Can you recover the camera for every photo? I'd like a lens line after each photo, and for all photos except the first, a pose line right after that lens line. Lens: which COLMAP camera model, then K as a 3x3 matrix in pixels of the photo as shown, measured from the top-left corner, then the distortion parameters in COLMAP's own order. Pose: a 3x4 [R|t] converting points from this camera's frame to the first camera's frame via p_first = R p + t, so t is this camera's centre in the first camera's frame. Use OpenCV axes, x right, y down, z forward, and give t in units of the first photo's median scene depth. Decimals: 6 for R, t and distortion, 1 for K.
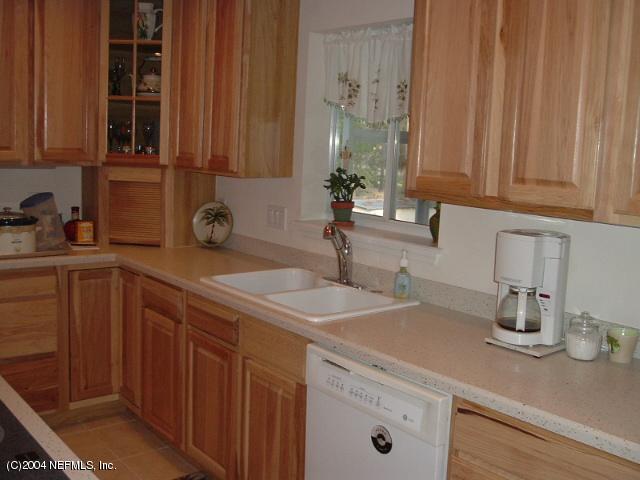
lens RADIAL K [[701.4, 0, 314.8], [0, 701.4, 233.6], [0, 0, 1]] dist [-0.092475, 0.000000]
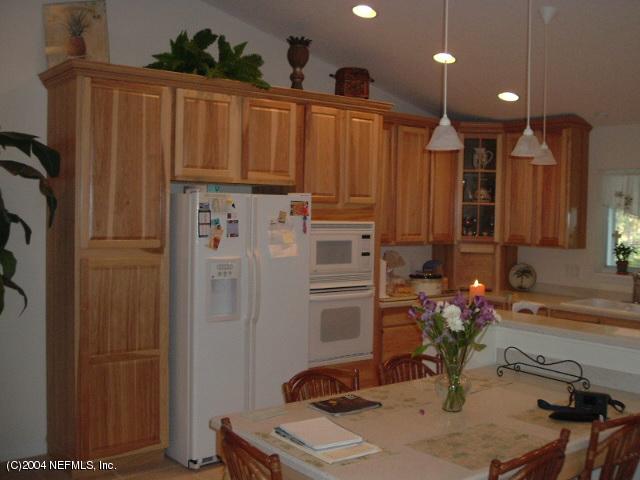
lens RADIAL K [[701.4, 0, 308.7], [0, 701.4, 232.2], [0, 0, 1]] dist [-0.092475, 0.000000]
pose [[0.999395, -0.020257, -0.028259, -0.674948], [0.017305, 0.994730, -0.101060, 0.043281], [0.030157, 0.100510, 0.994479, -0.759499]]
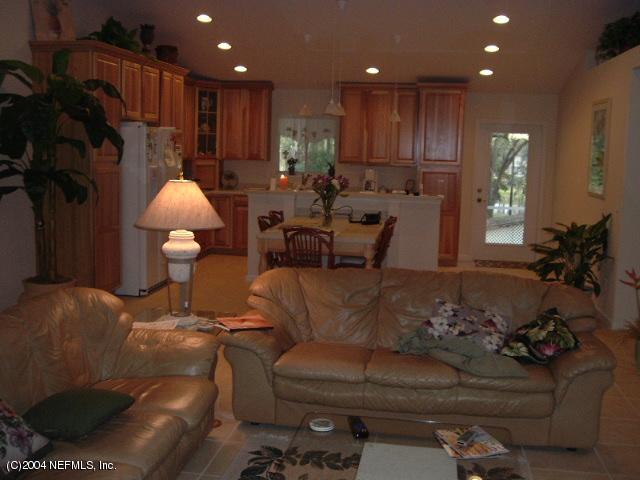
lens RADIAL K [[701.4, 0, 322.3], [0, 701.4, 239.5], [0, 0, 1]] dist [-0.092475, 0.000000]
pose [[0.742397, -0.105649, 0.661578, -1.870638], [0.089293, 0.994281, 0.058578, 0.098390], [-0.663983, 0.015586, 0.747585, -1.381339]]
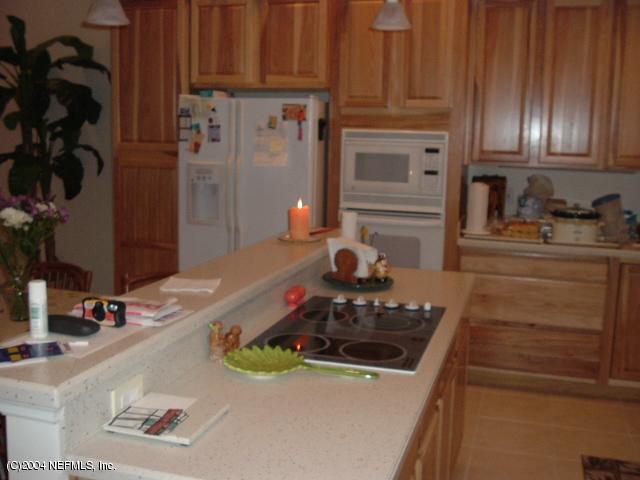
lens RADIAL K [[701.4, 0, 319.5], [0, 701.4, 236.1], [0, 0, 1]] dist [-0.092475, 0.000000]
pose [[0.556423, 0.098398, -0.825052, 0.302473], [-0.108488, 0.993066, 0.045271, 0.012278], [0.823786, 0.064319, 0.563240, -0.051602]]
